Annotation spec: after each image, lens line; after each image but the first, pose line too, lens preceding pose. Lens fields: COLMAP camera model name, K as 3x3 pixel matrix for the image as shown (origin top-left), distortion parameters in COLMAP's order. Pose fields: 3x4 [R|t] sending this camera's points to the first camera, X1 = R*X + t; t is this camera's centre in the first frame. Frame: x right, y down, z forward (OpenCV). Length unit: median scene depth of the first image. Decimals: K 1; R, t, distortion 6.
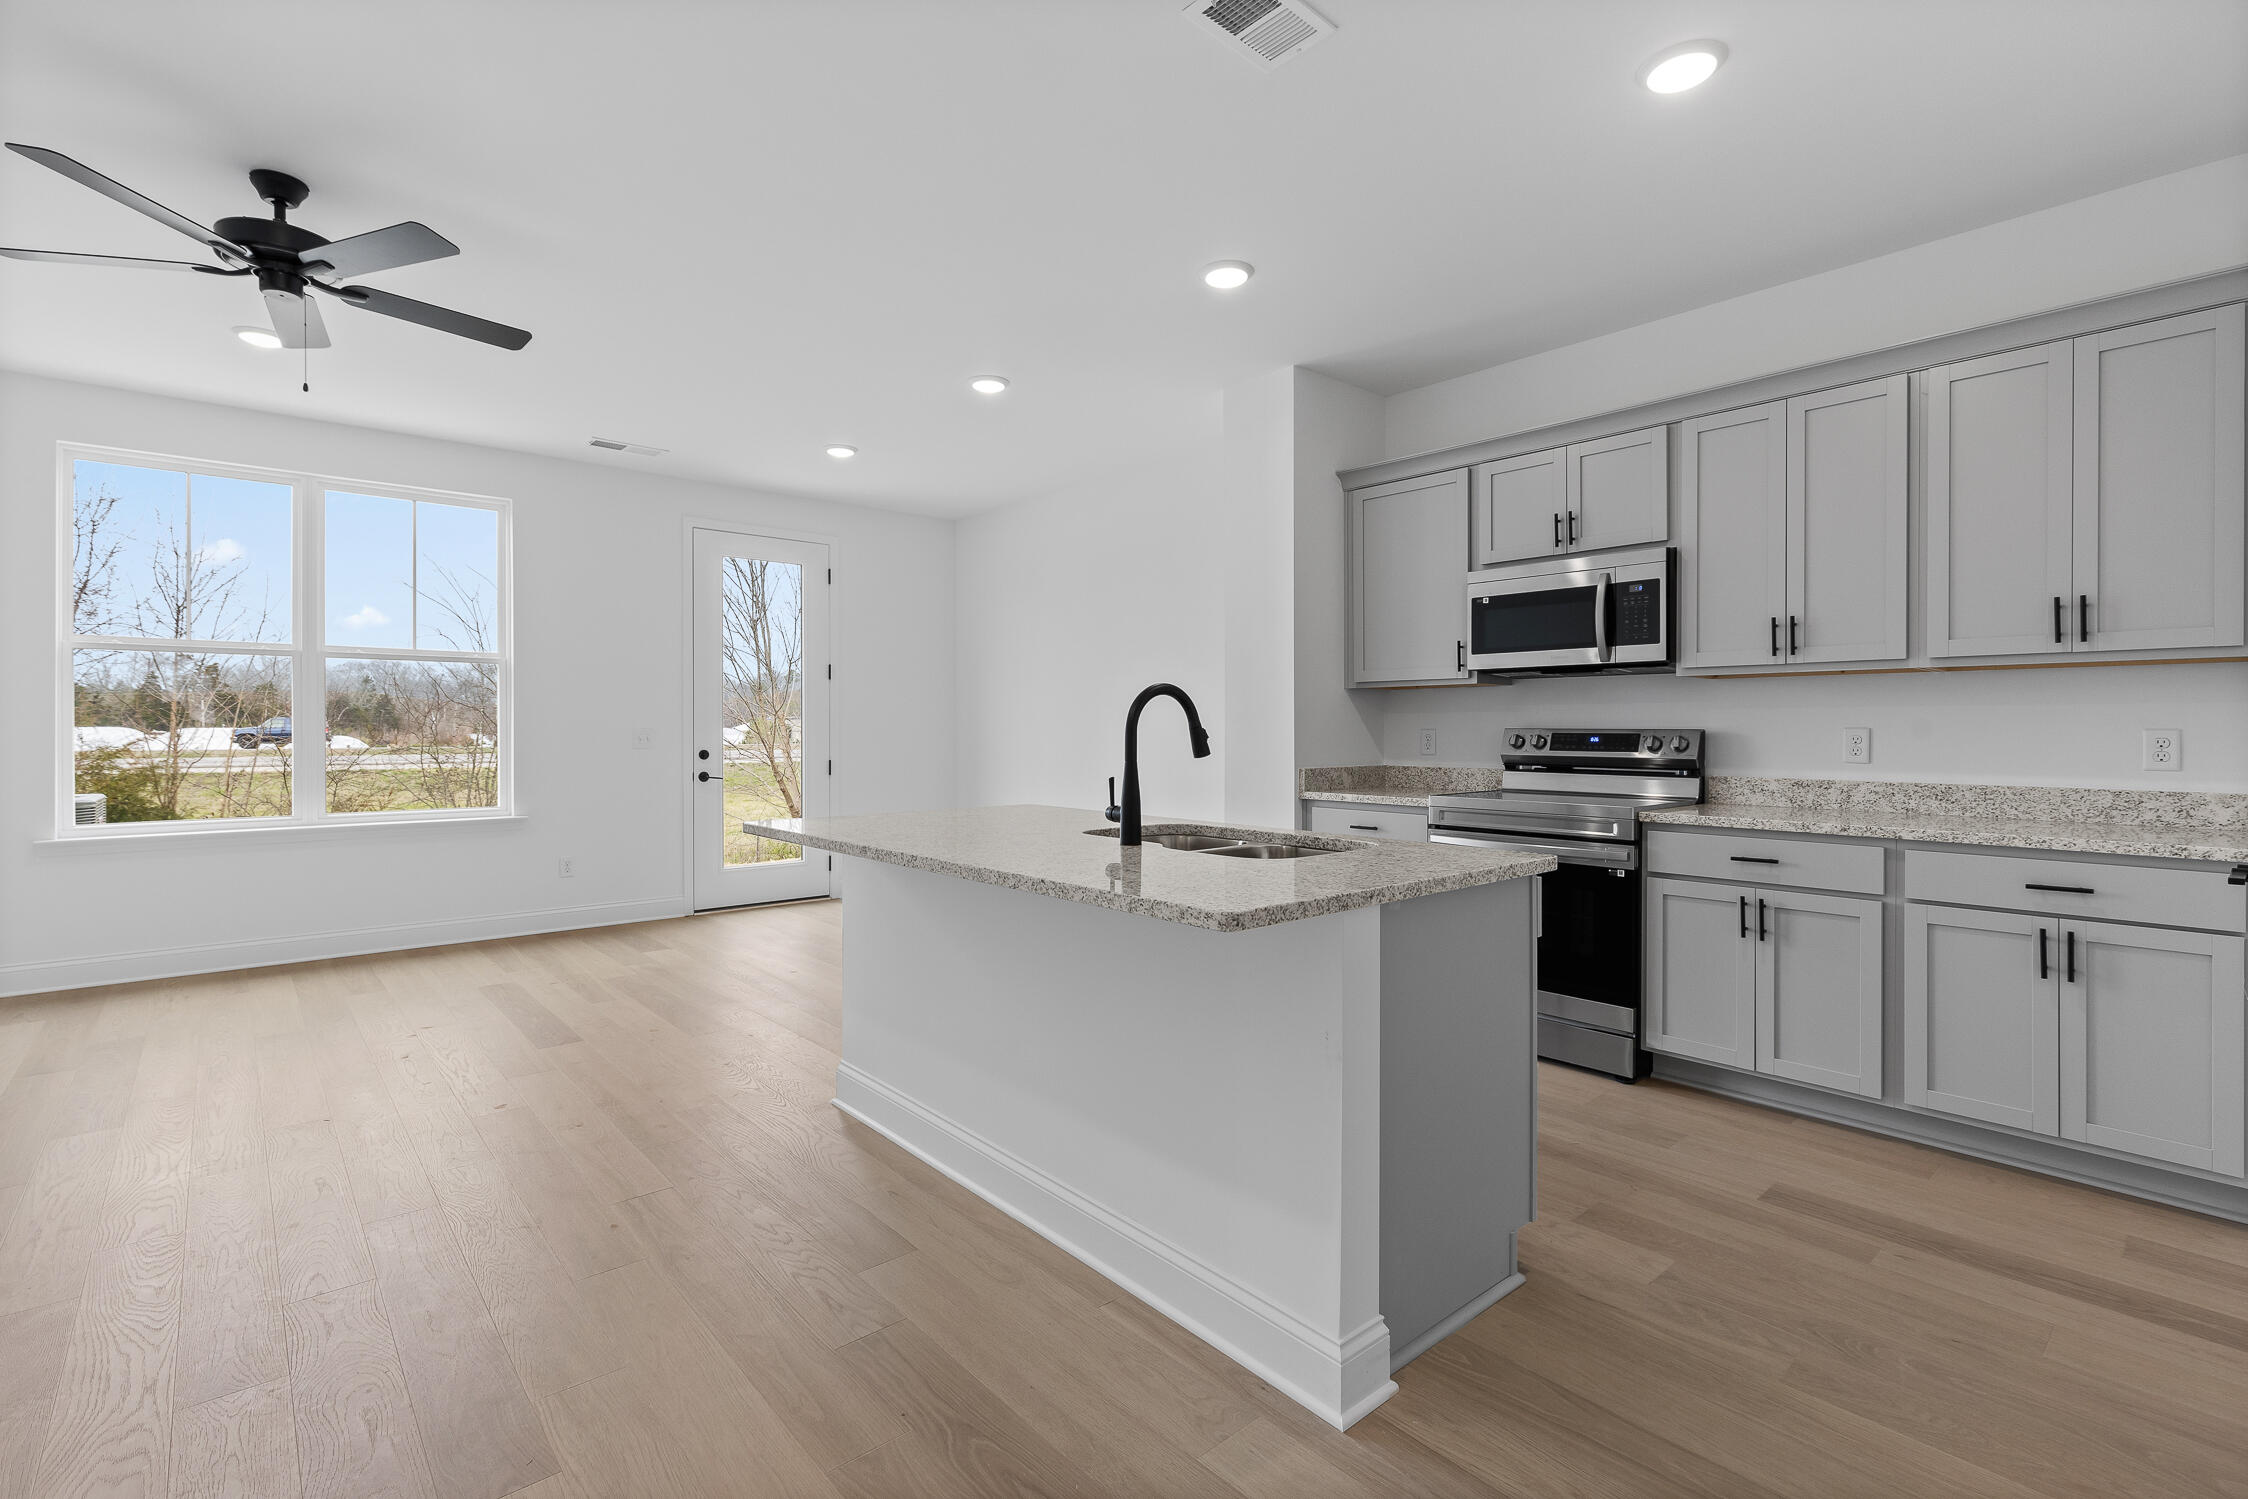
lens RADIAL K [[1024.2, 0, 1103.0], [0, 1024.2, 734.9], [0, 0, 1]] dist [0.013077, 0.000325]
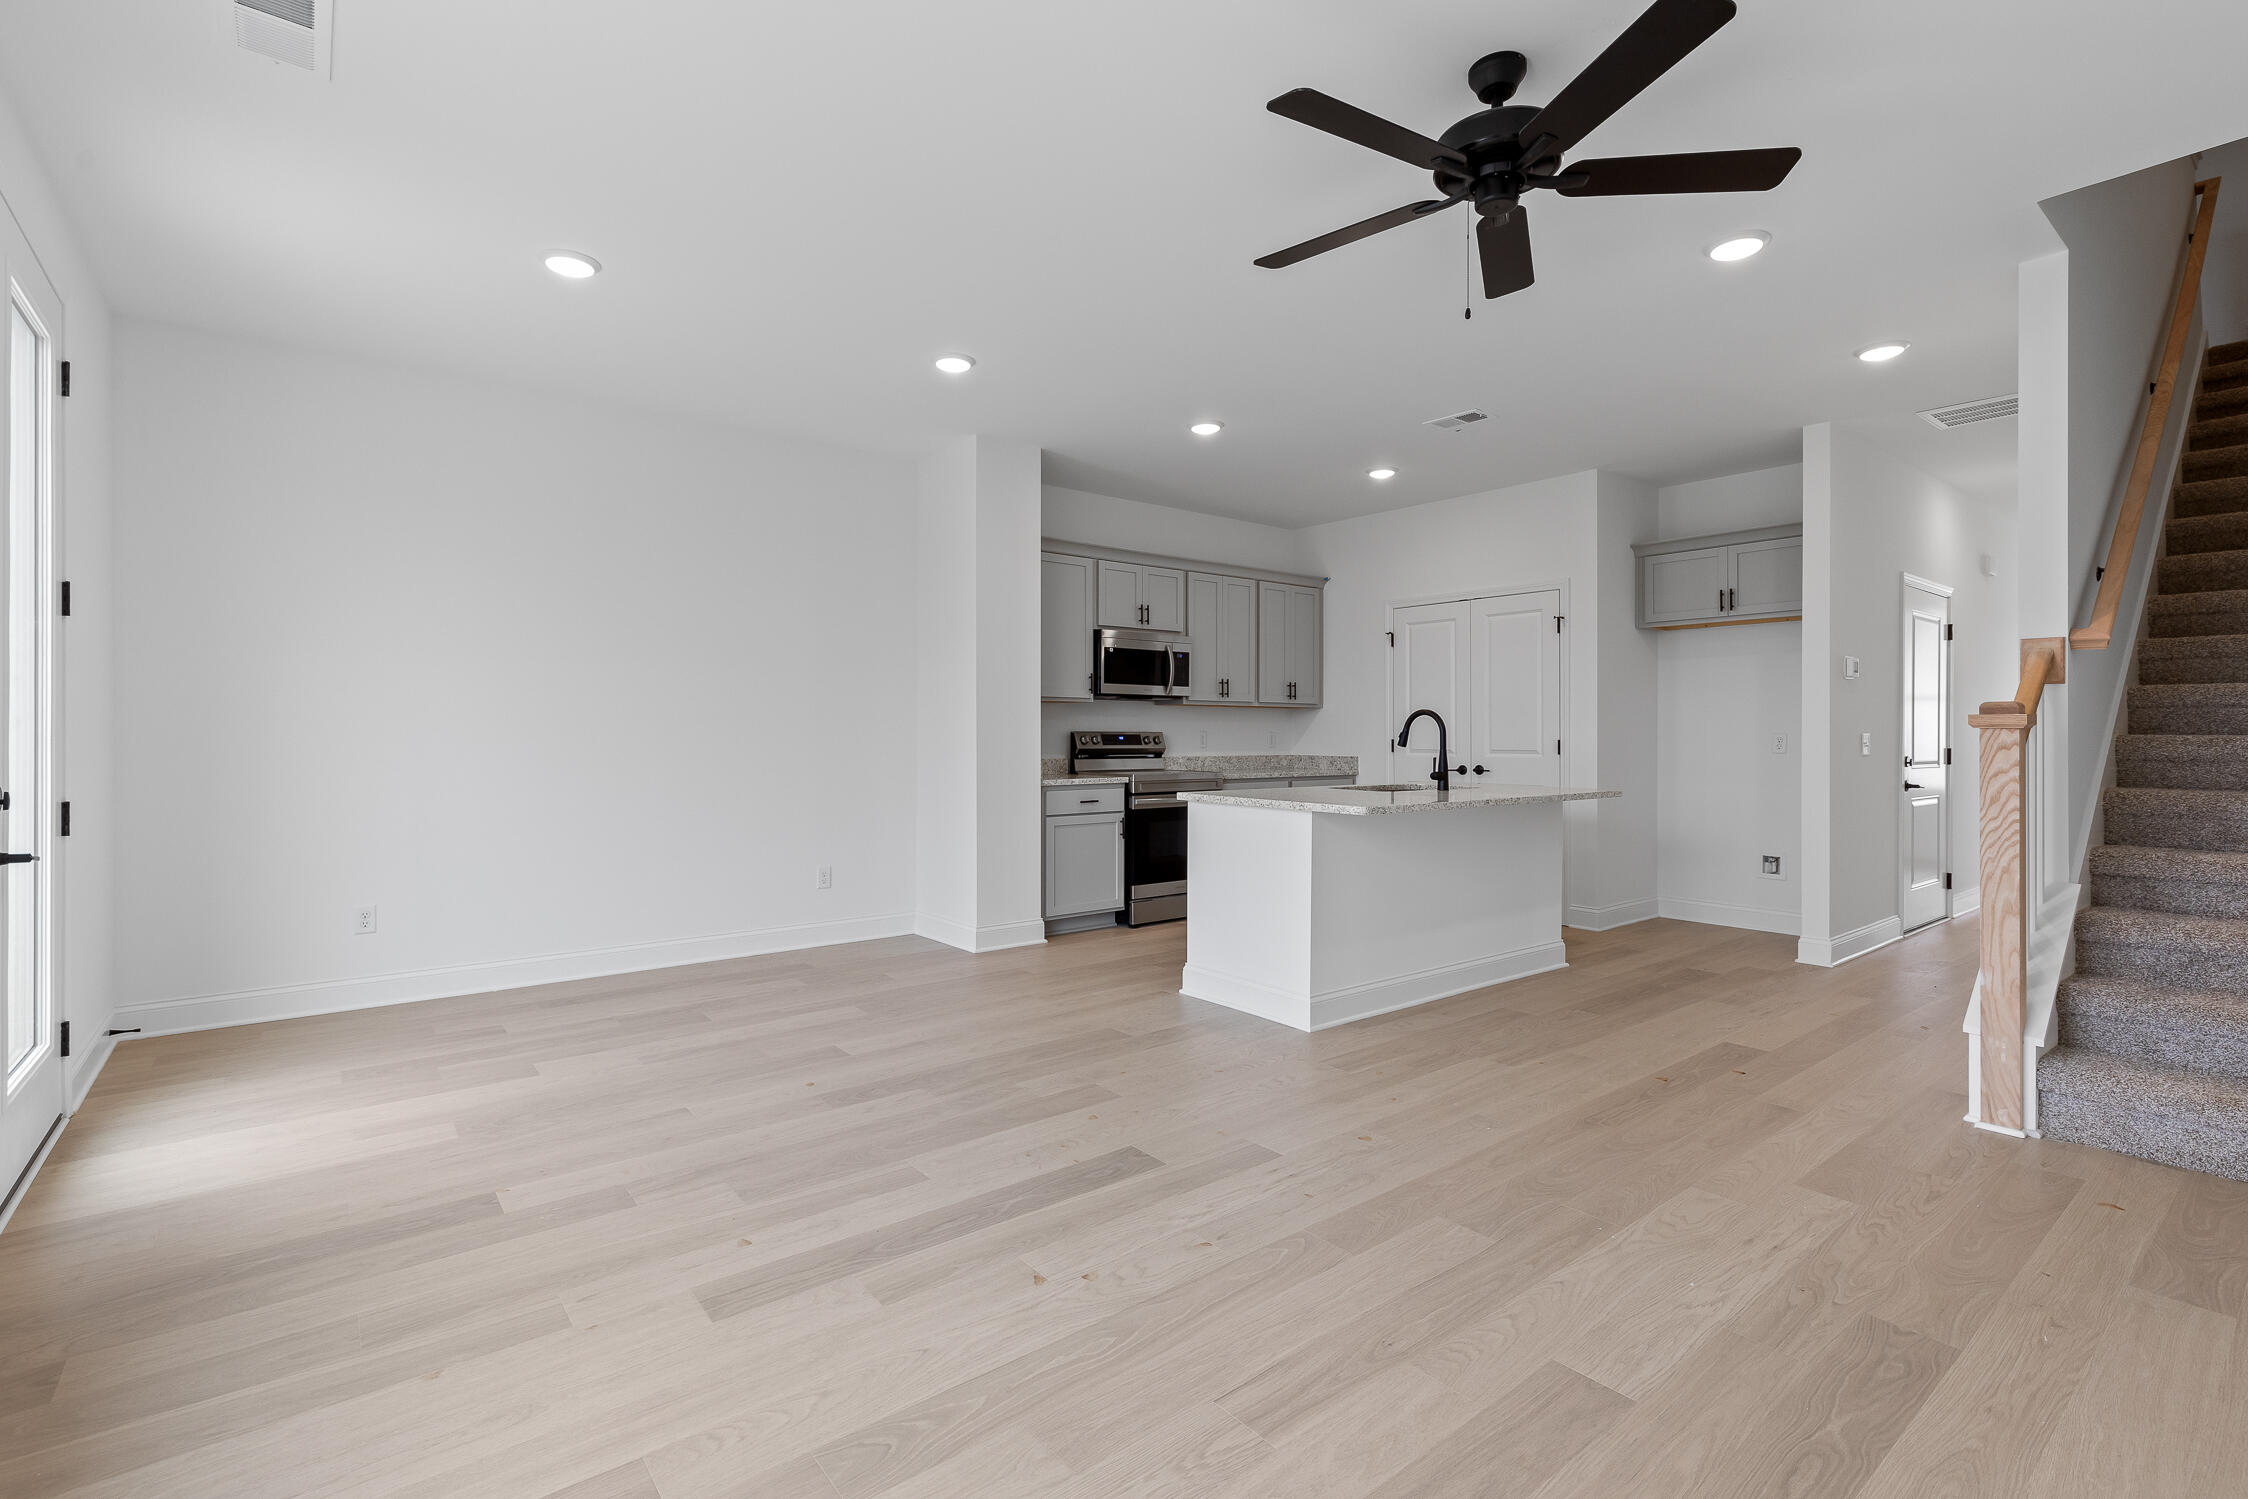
lens RADIAL K [[1037.9, 0, 1112.5], [0, 1037.9, 738.6], [0, 0, 1]] dist [0.008330, 0.000193]
pose [[0.035923, -0.006227, 0.999335, -1.424456], [0.003441, 0.999975, 0.006107, -0.005972], [-0.999349, 0.003220, 0.035944, 1.111018]]
